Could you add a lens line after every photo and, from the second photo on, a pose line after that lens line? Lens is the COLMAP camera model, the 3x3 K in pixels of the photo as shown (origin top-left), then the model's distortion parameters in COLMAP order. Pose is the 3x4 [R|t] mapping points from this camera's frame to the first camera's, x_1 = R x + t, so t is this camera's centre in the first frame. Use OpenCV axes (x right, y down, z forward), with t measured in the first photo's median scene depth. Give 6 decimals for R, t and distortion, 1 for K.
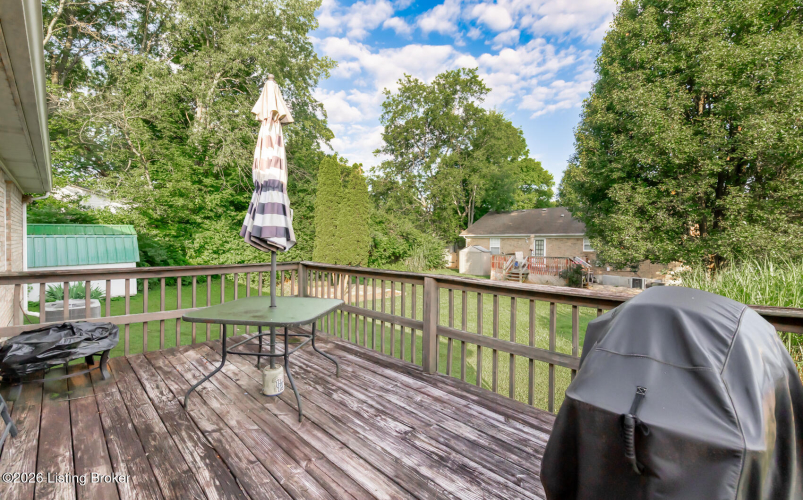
lens RADIAL K [[351.1, 0, 401.6], [0, 351.1, 244.8], [0, 0, 1]] dist [0.002273, -0.000365]
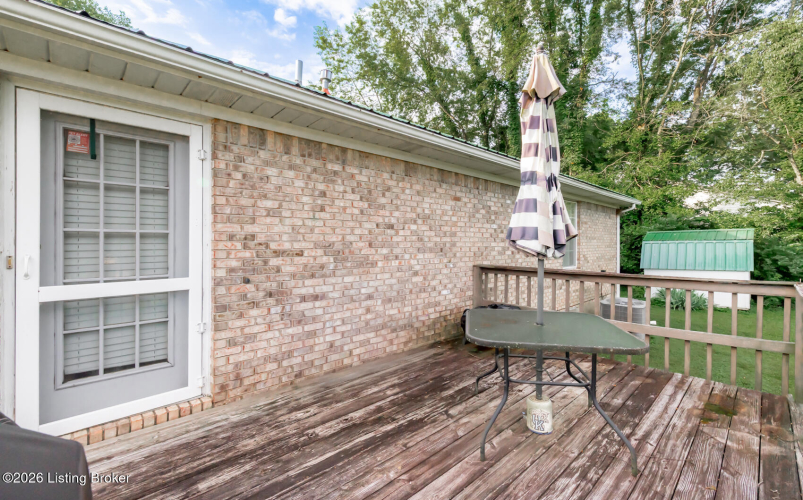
lens RADIAL K [[351.1, 0, 401.6], [0, 351.1, 244.8], [0, 0, 1]] dist [0.002273, -0.000365]
pose [[-0.009488, -0.001206, -0.999954, 0.436362], [-0.017247, 0.999851, -0.001042, -0.003812], [0.999806, 0.017236, -0.009507, 0.641252]]
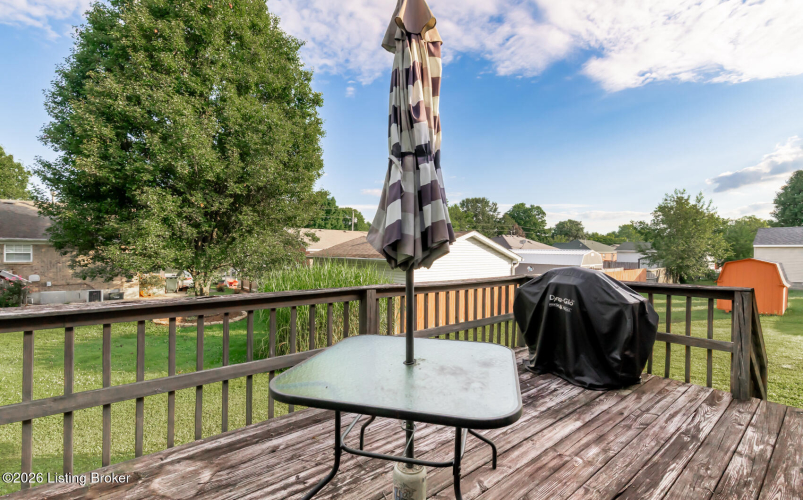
lens RADIAL K [[351.1, 0, 401.6], [0, 351.1, 244.8], [0, 0, 1]] dist [0.002273, -0.000365]
pose [[0.097588, 0.010935, 0.995167, -0.907315], [0.009778, 0.999881, -0.011946, -0.013279], [-0.995179, 0.010896, 0.097470, 0.899001]]
